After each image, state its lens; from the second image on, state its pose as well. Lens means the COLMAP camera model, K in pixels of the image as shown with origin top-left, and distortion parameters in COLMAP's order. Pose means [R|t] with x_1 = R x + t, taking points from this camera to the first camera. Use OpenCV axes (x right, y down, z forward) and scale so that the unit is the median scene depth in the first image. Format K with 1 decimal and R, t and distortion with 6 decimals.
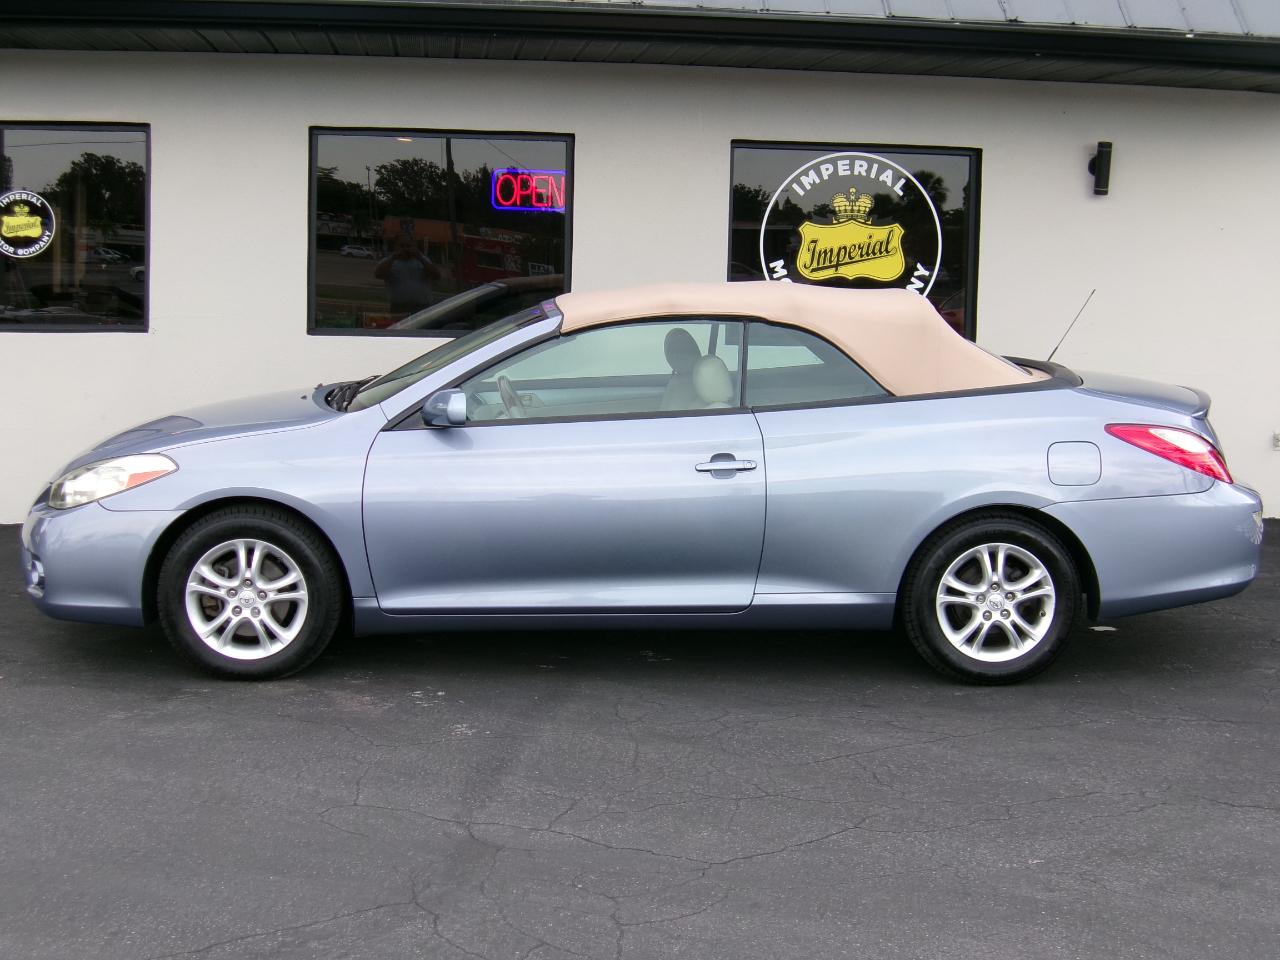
lens RADIAL K [[1967.0, 0, 631.9], [0, 1967.0, 534.3], [0, 0, 1]] dist [-0.094698, -0.119808]
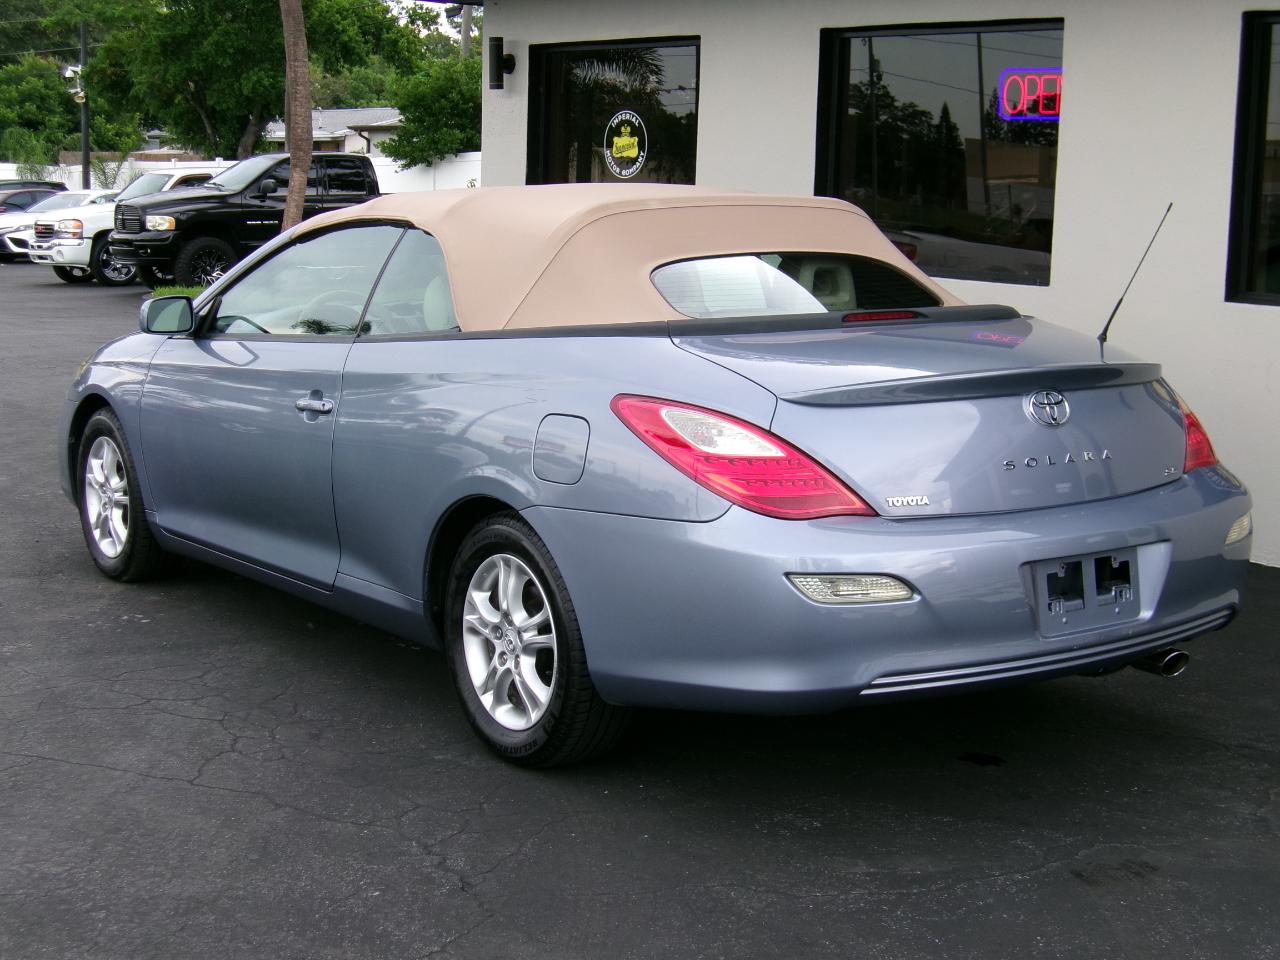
lens RADIAL K [[1955.8, 0, 638.8], [0, 1955.8, 534.9], [0, 0, 1]] dist [-0.101426, -0.074648]
pose [[0.555568, 0.140177, -0.819569, 0.512389], [-0.130284, 0.988187, 0.080700, -0.042300], [0.821200, 0.061942, 0.567268, 0.435314]]
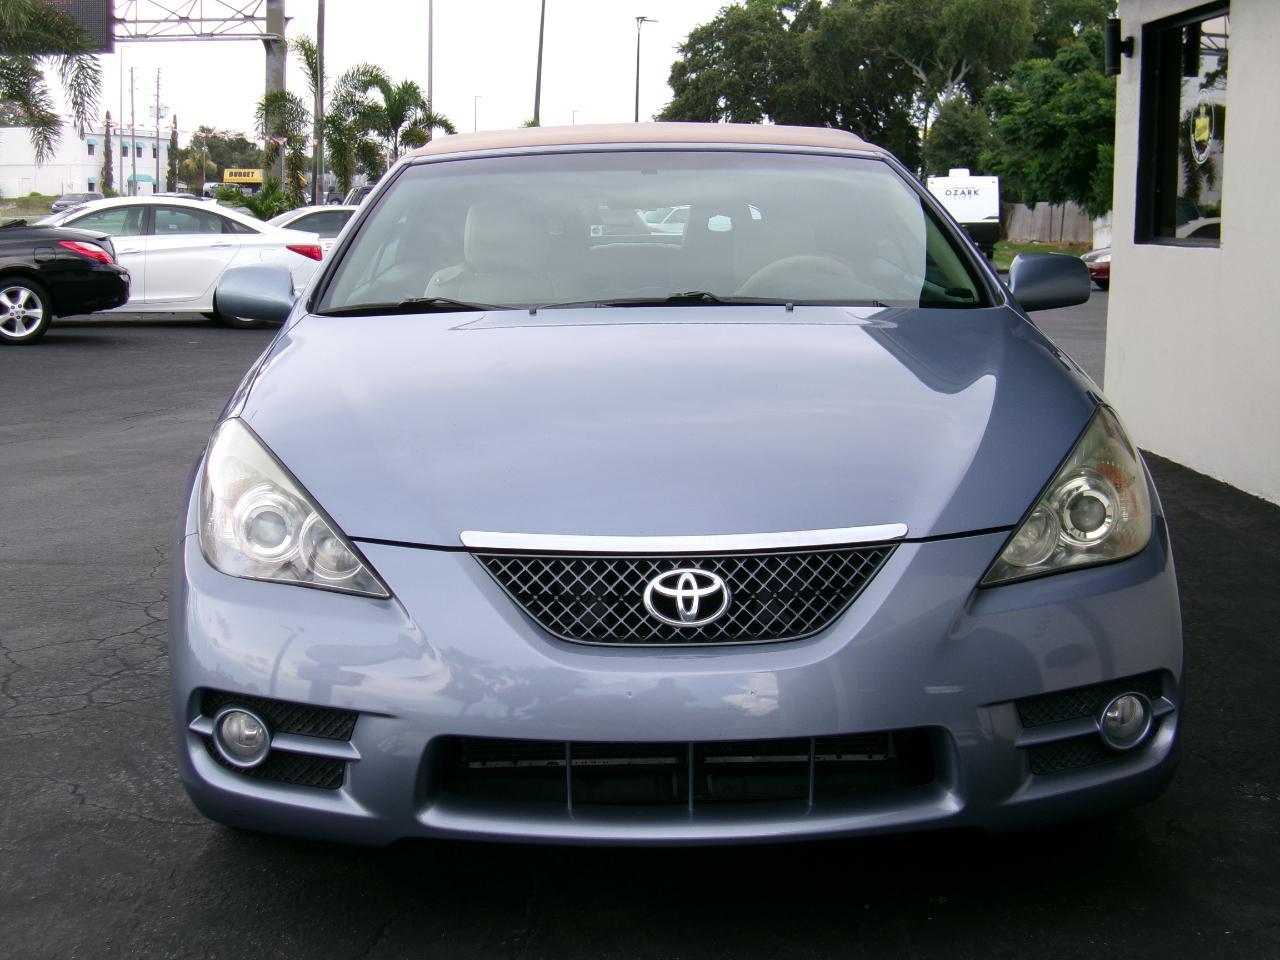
lens RADIAL K [[1940.7, 0, 639.6], [0, 1940.7, 542.2], [0, 0, 1]] dist [-0.114580, -0.044144]
pose [[-0.084914, 0.146788, -0.985517, 0.579884], [-0.148508, 0.976176, 0.158192, -0.070649], [0.985259, 0.159790, -0.061092, 0.796327]]
